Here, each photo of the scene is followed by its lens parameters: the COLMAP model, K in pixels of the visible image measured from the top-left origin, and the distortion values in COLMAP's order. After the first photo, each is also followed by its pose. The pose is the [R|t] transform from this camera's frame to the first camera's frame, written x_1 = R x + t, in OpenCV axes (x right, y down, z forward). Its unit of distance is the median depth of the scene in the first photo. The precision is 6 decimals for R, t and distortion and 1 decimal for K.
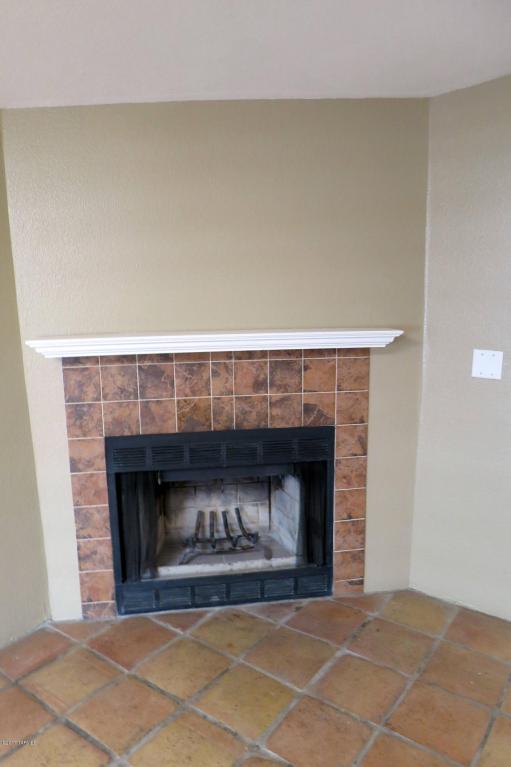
lens RADIAL K [[557.9, 0, 253.4], [0, 557.9, 383.0], [0, 0, 1]] dist [-0.024816, -0.002888]
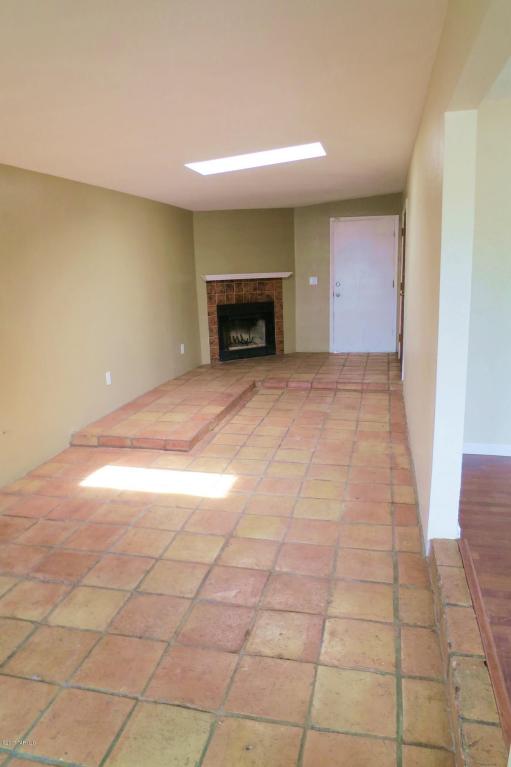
lens RADIAL K [[557.9, 0, 253.4], [0, 557.9, 383.0], [0, 0, 1]] dist [-0.024816, -0.002888]
pose [[0.910922, -0.094532, 0.401603, -1.424929], [0.087544, 0.995519, 0.035763, 0.452800], [-0.403184, 0.002581, 0.915115, -2.126892]]
